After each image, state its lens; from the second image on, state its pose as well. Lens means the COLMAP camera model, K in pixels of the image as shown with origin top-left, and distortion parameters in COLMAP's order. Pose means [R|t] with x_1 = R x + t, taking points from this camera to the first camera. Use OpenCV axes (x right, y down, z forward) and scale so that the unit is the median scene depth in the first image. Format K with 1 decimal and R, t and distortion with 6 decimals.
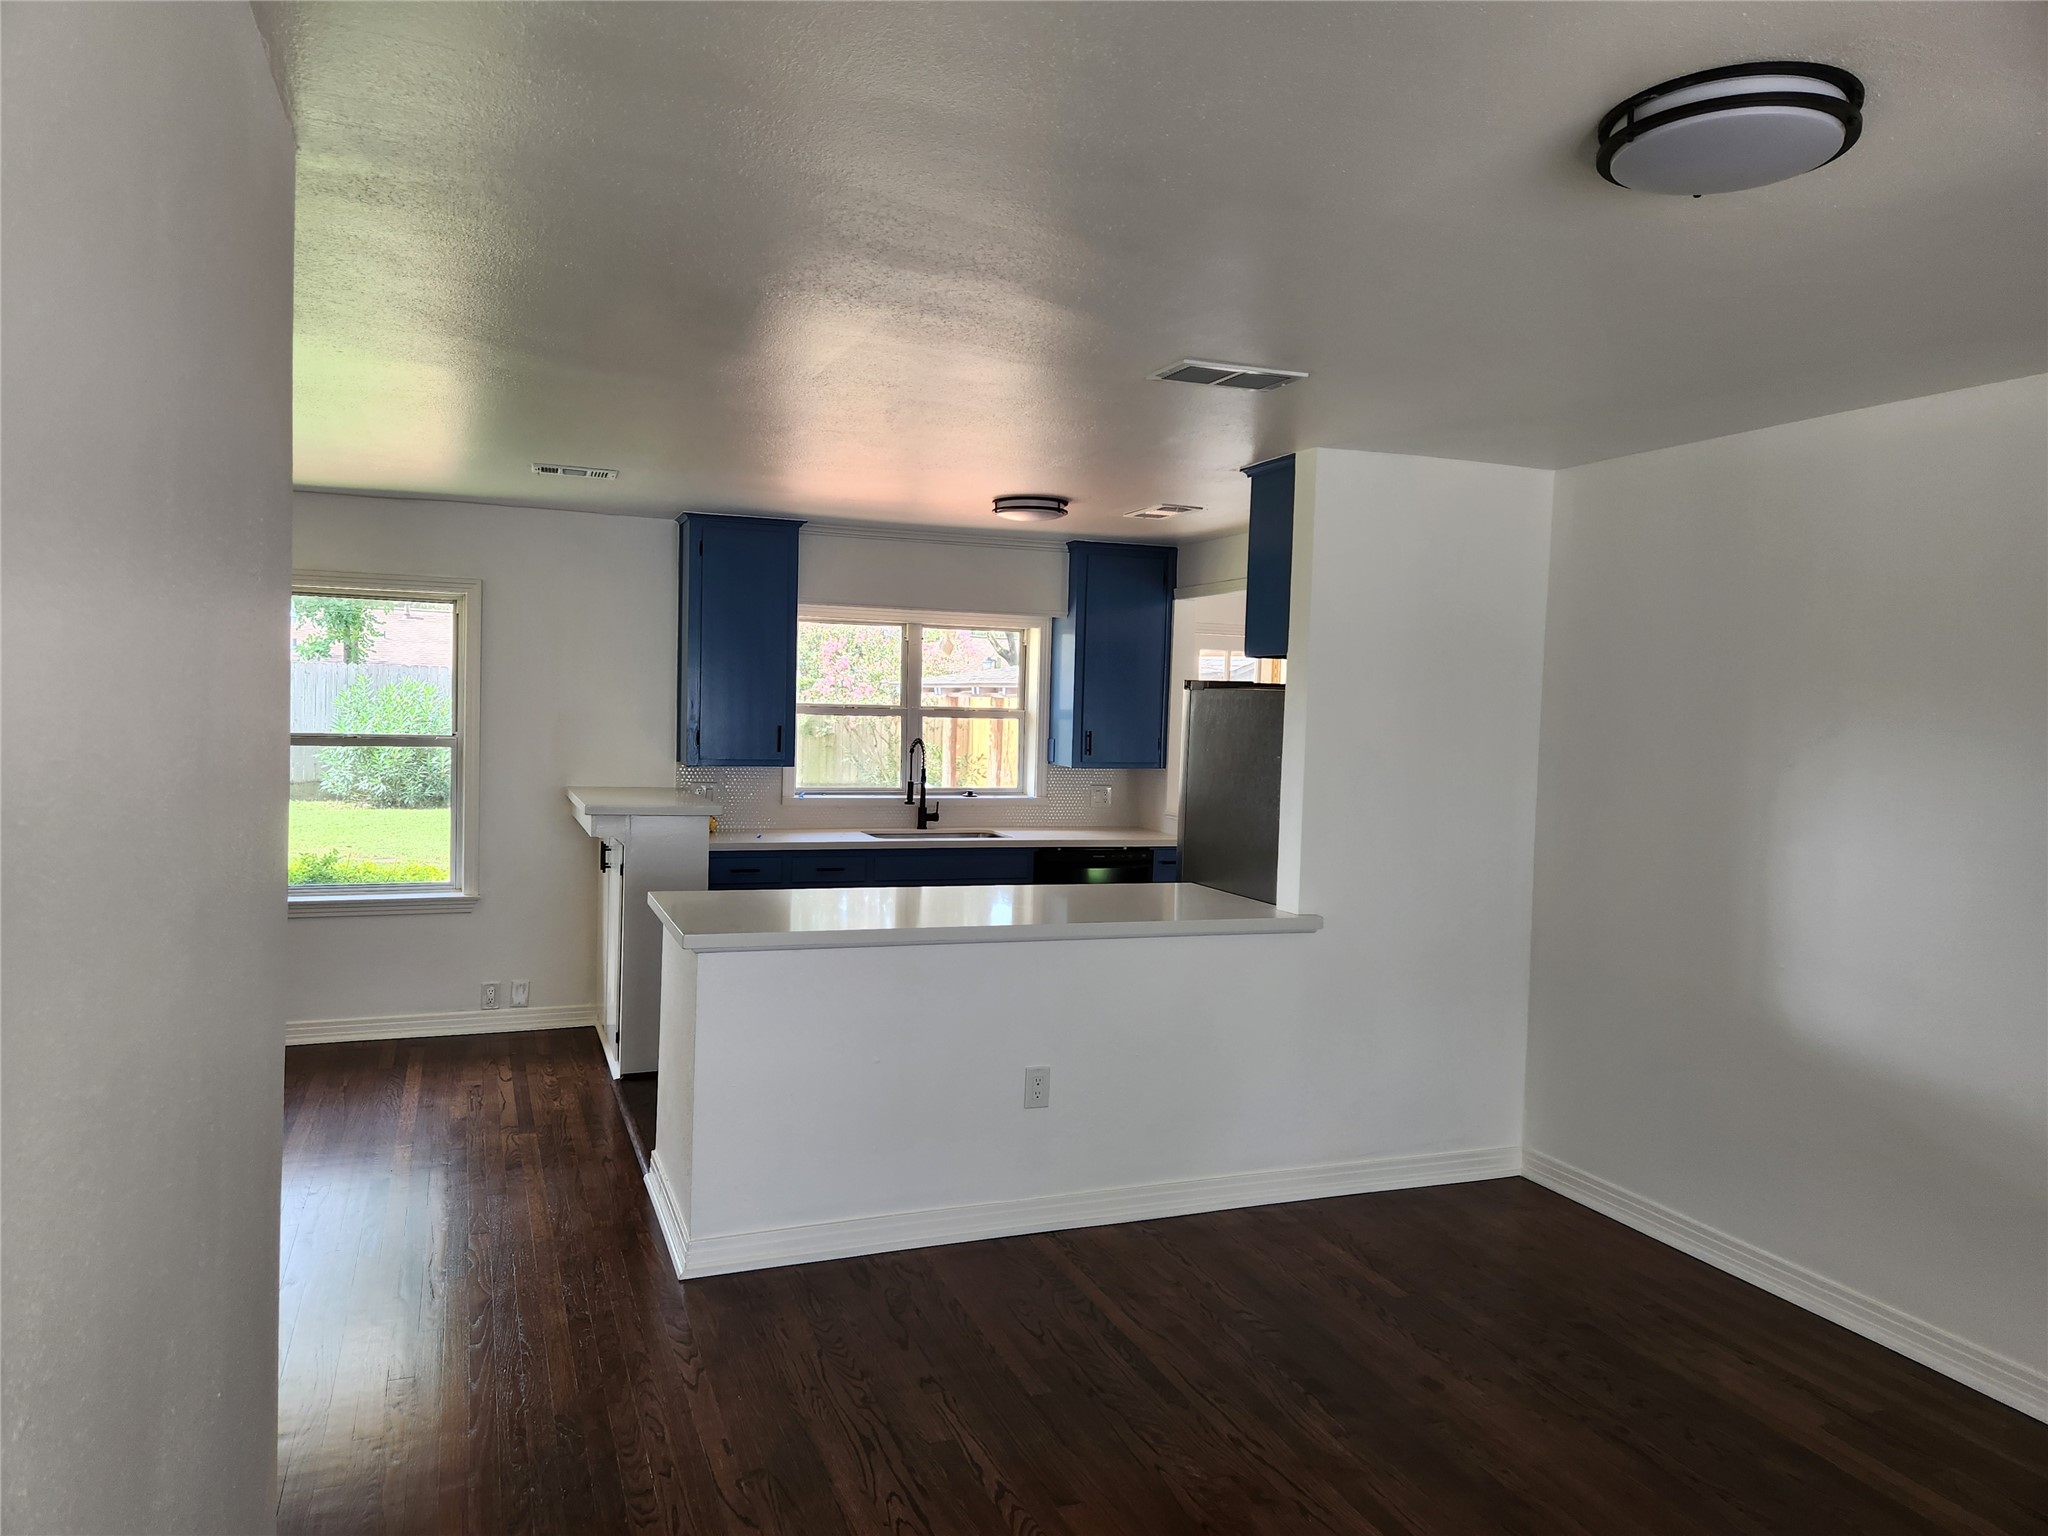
lens RADIAL K [[1374.4, 0, 996.3], [0, 1374.4, 763.7], [0, 0, 1]] dist [0.102699, -0.134746]
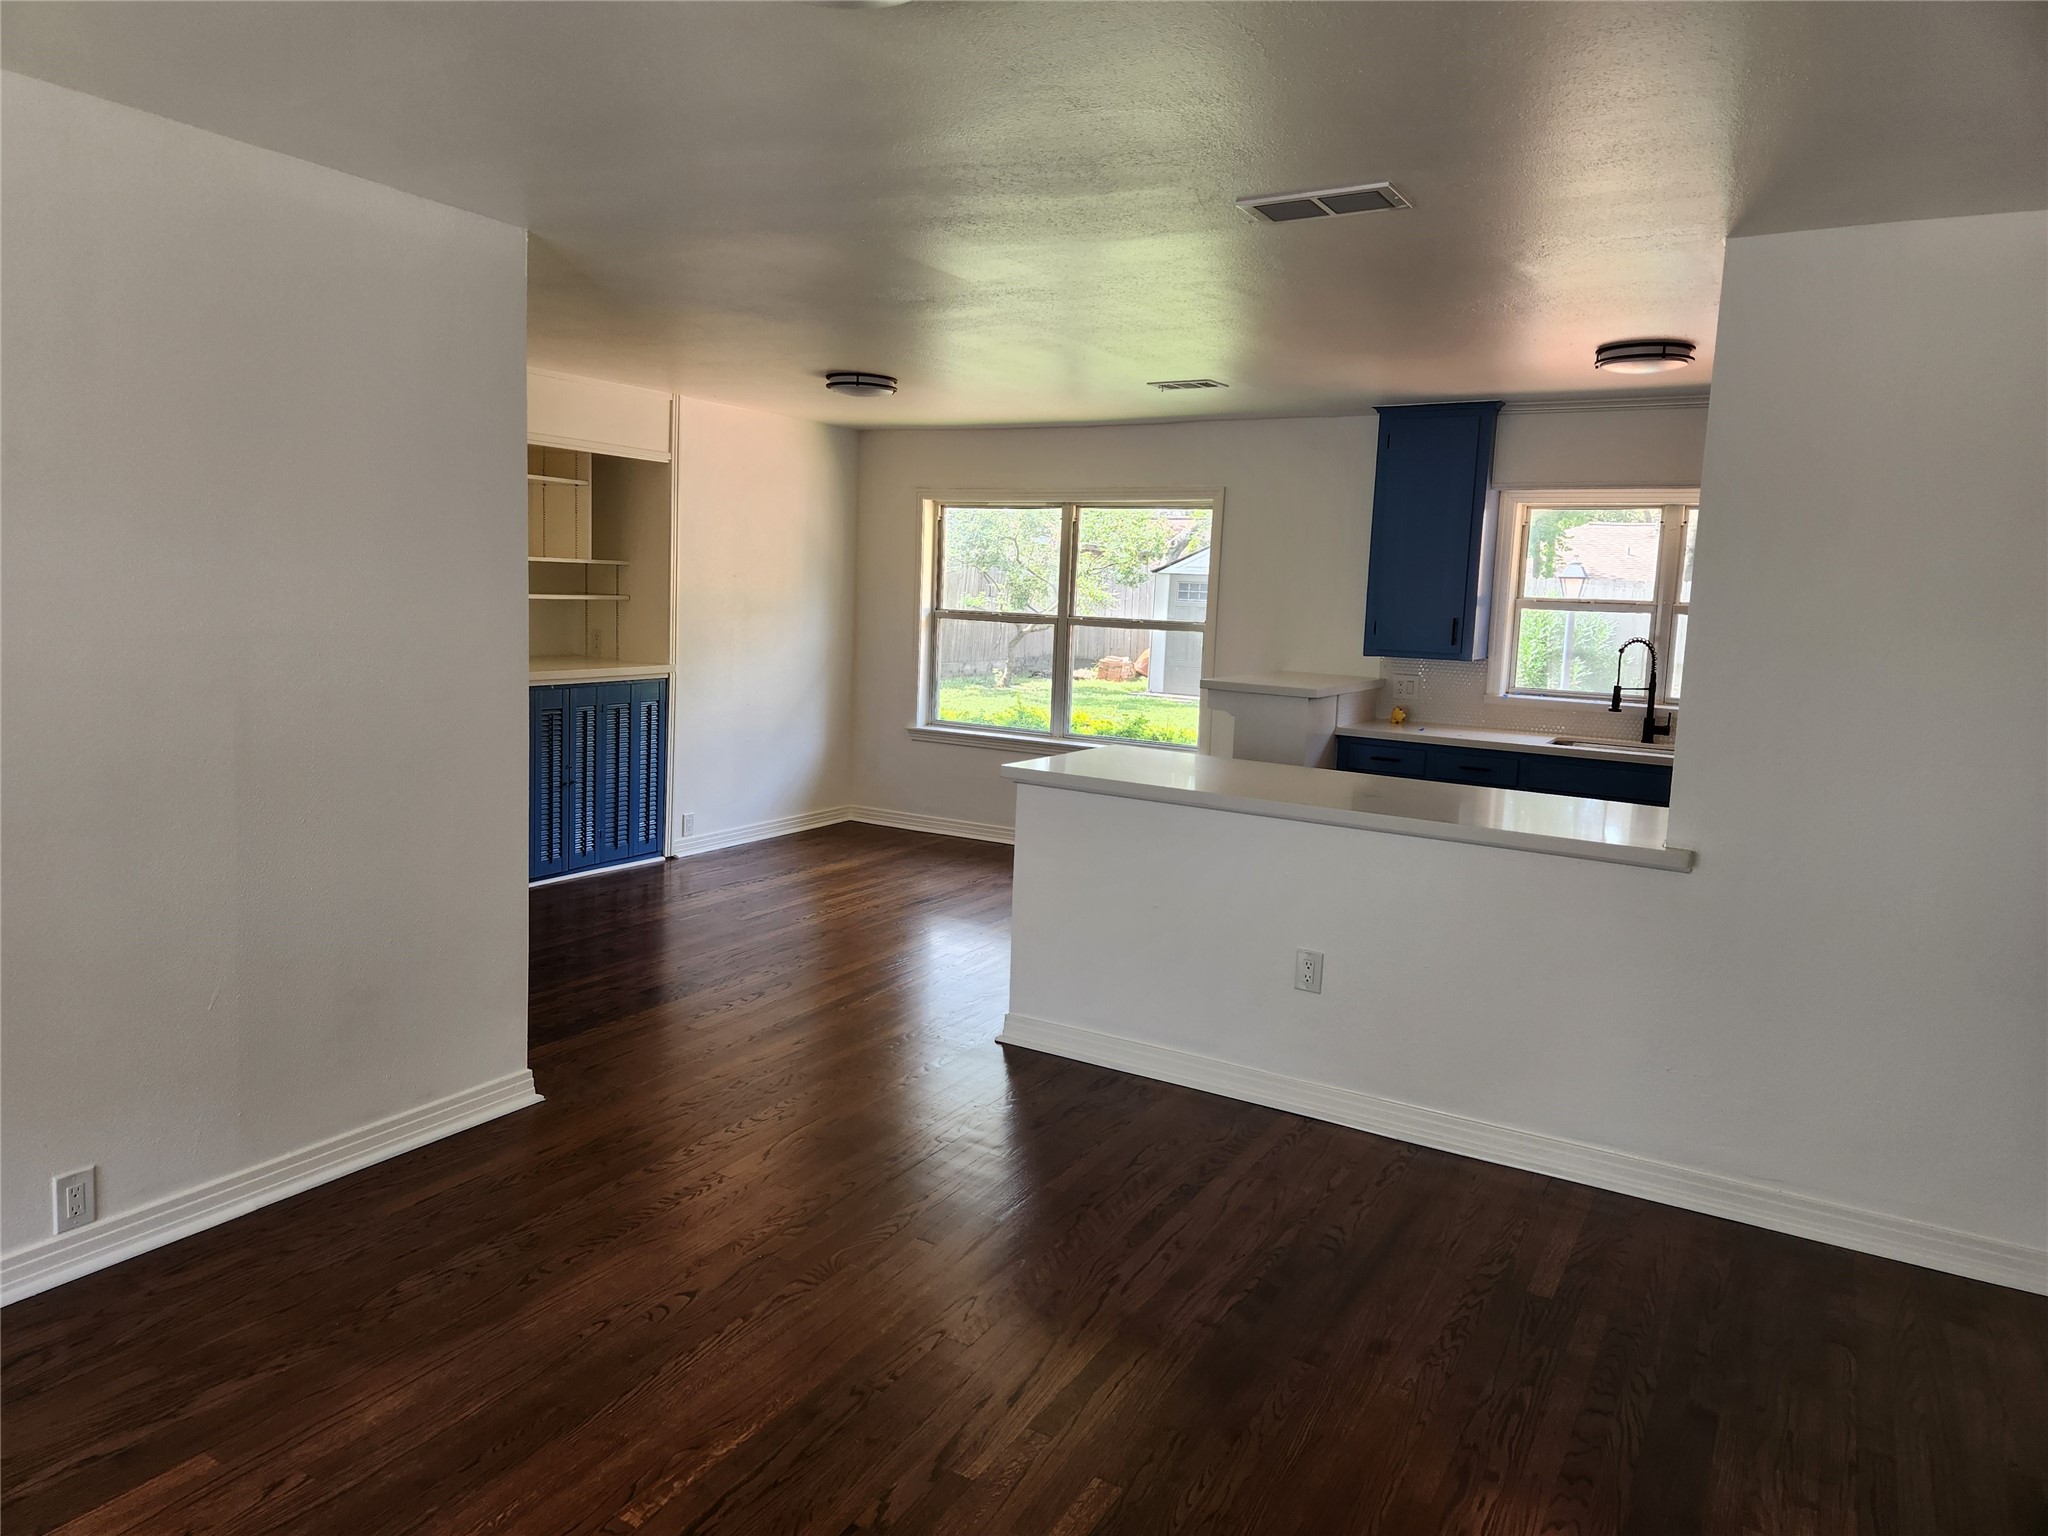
lens RADIAL K [[1374.4, 0, 996.3], [0, 1374.4, 763.7], [0, 0, 1]] dist [0.102699, -0.134746]
pose [[0.604093, 0.100783, -0.790515, 0.439229], [-0.059410, 0.994906, 0.081440, 0.014422], [0.794696, -0.002233, 0.607003, 0.153497]]
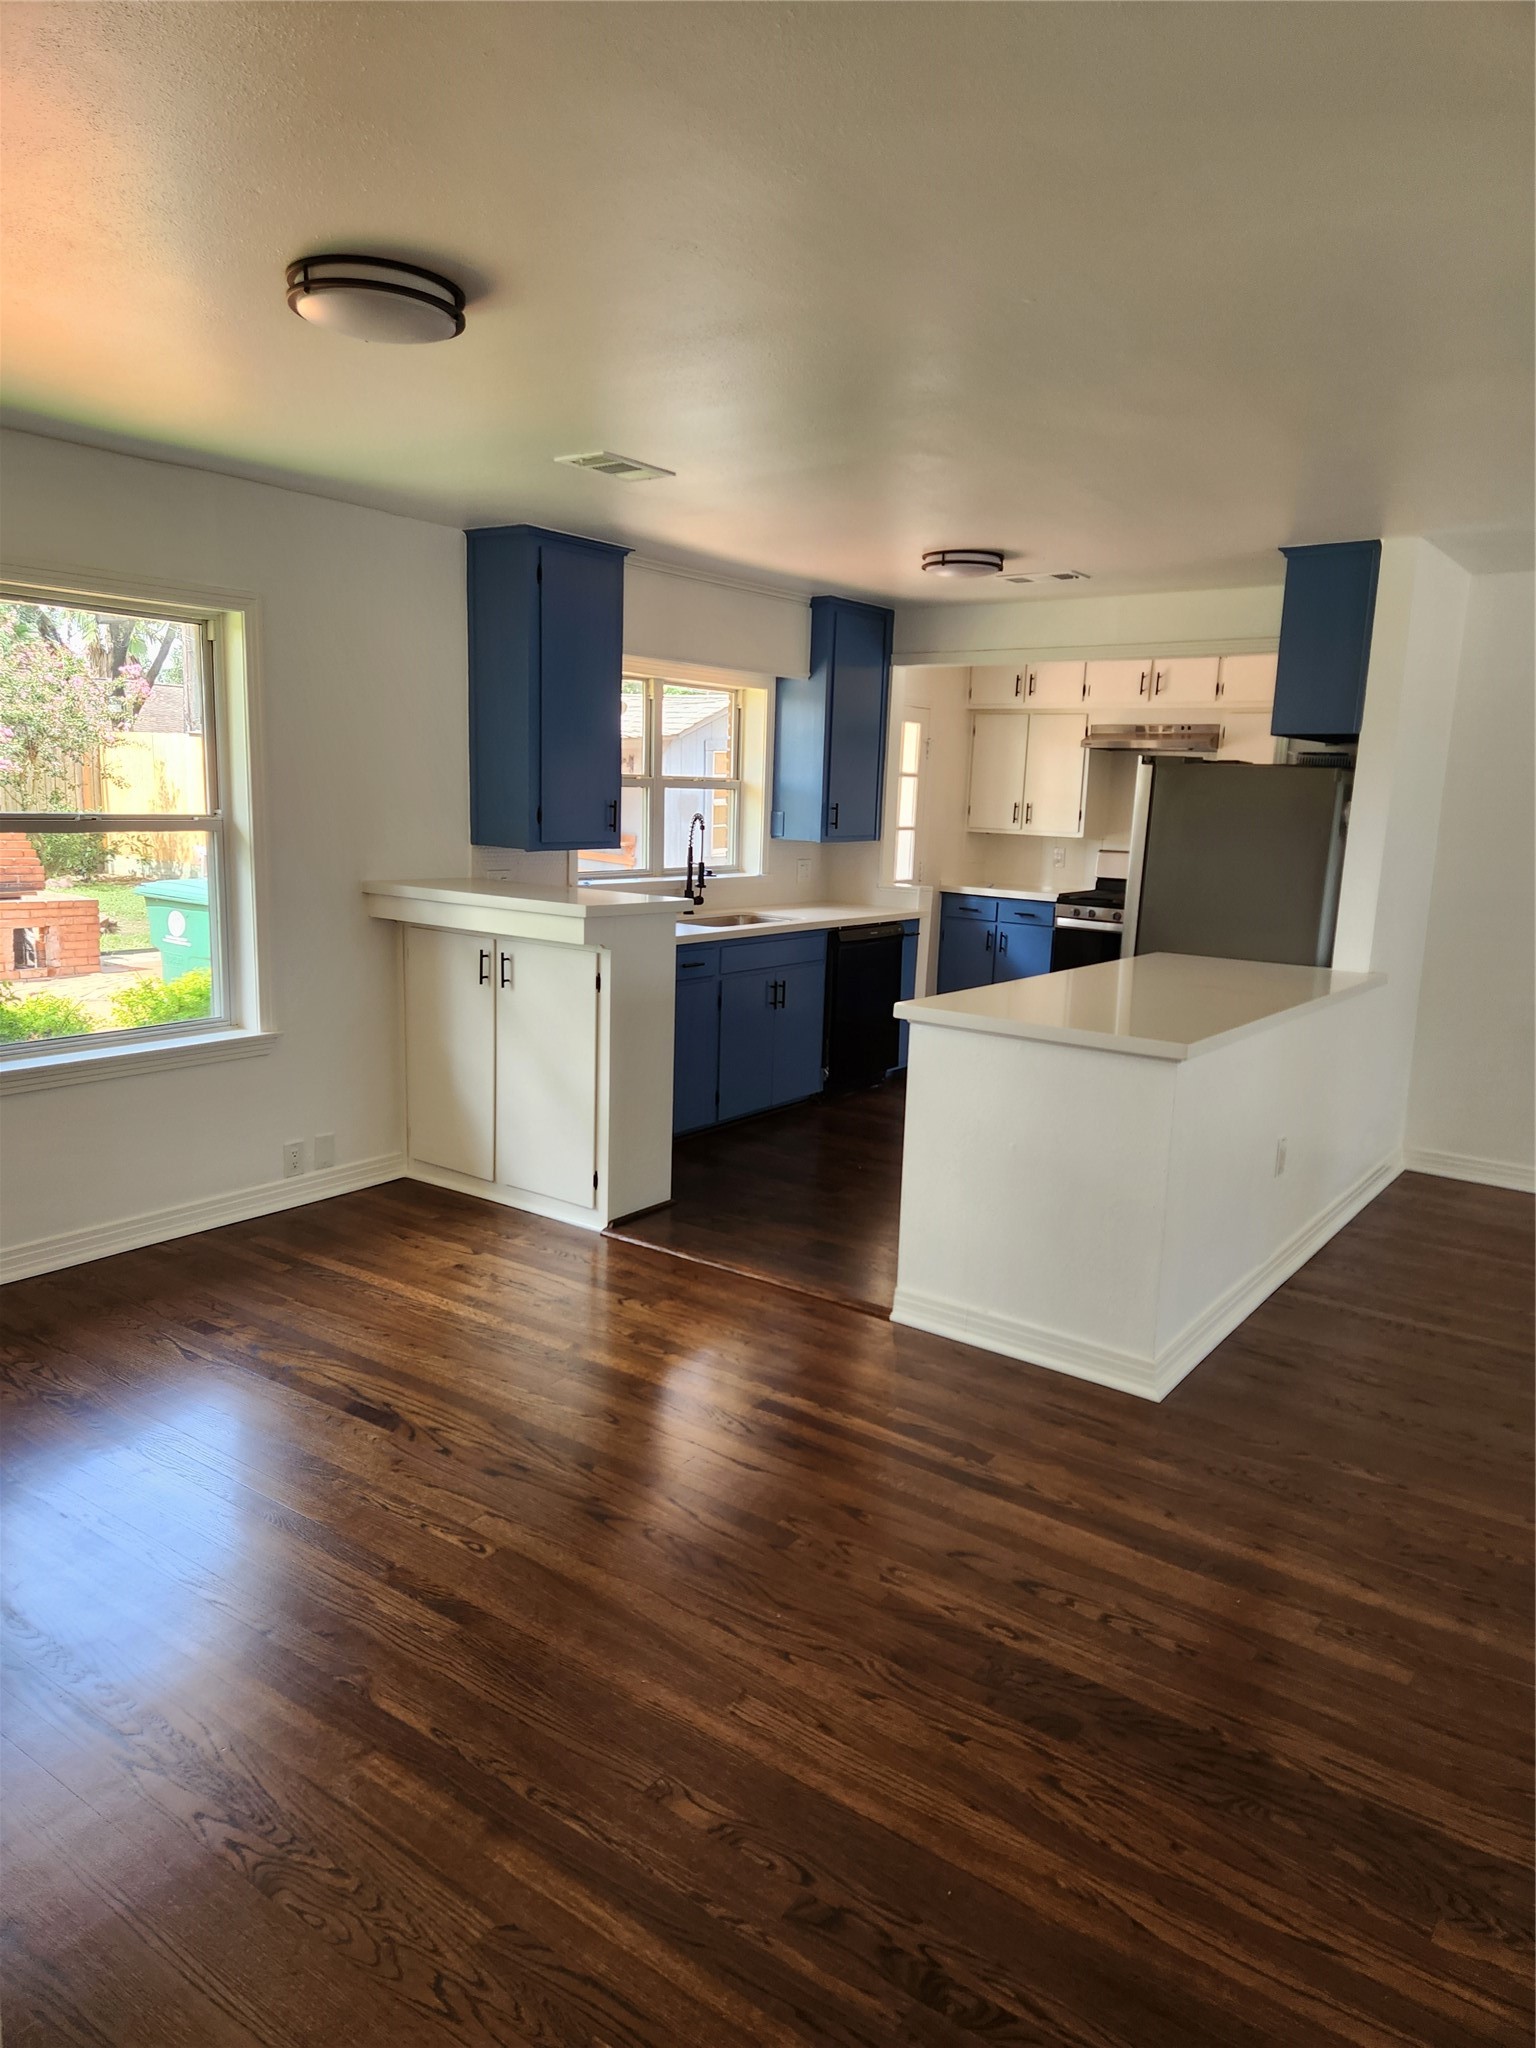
lens RADIAL K [[1374.4, 0, 769.5], [0, 1374.4, 1035.1], [0, 0, 1]] dist [0.102699, -0.134746]
pose [[0.833495, -0.097512, 0.543854, -0.573644], [0.013530, 0.987611, 0.156341, -0.017620], [-0.552361, -0.122951, 0.824488, 0.240987]]
